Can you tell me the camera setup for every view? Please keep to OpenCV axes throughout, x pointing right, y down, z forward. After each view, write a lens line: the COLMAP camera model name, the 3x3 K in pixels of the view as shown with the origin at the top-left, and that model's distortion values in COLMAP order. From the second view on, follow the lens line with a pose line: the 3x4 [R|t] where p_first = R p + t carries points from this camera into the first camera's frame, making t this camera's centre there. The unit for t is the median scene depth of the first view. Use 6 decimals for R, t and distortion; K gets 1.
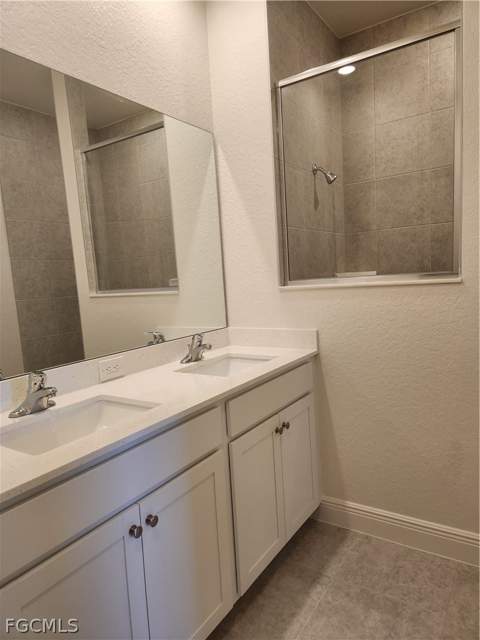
lens RADIAL K [[433.0, 0, 240.0], [0, 433.0, 320.0], [0, 0, 1]] dist [0.060997, -0.053529]
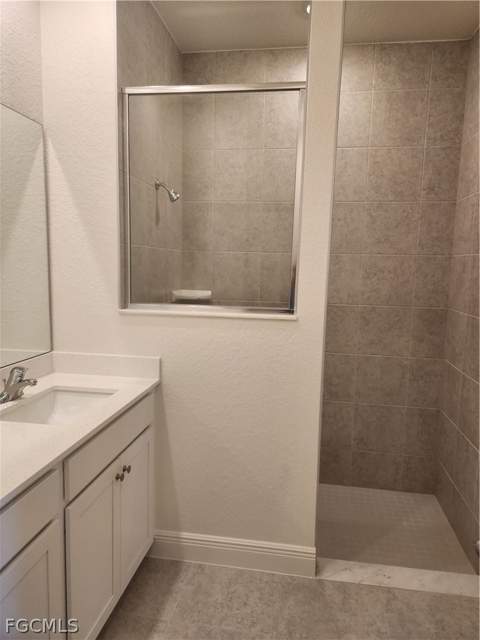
lens RADIAL K [[433.3, 0, 239.7], [0, 433.3, 305.3], [0, 0, 1]] dist [0.060211, -0.059779]
pose [[0.902825, 0.034927, 0.428588, -0.077306], [-0.036553, 0.999322, -0.004437, -0.095456], [-0.428452, -0.011660, 0.903489, 0.063628]]
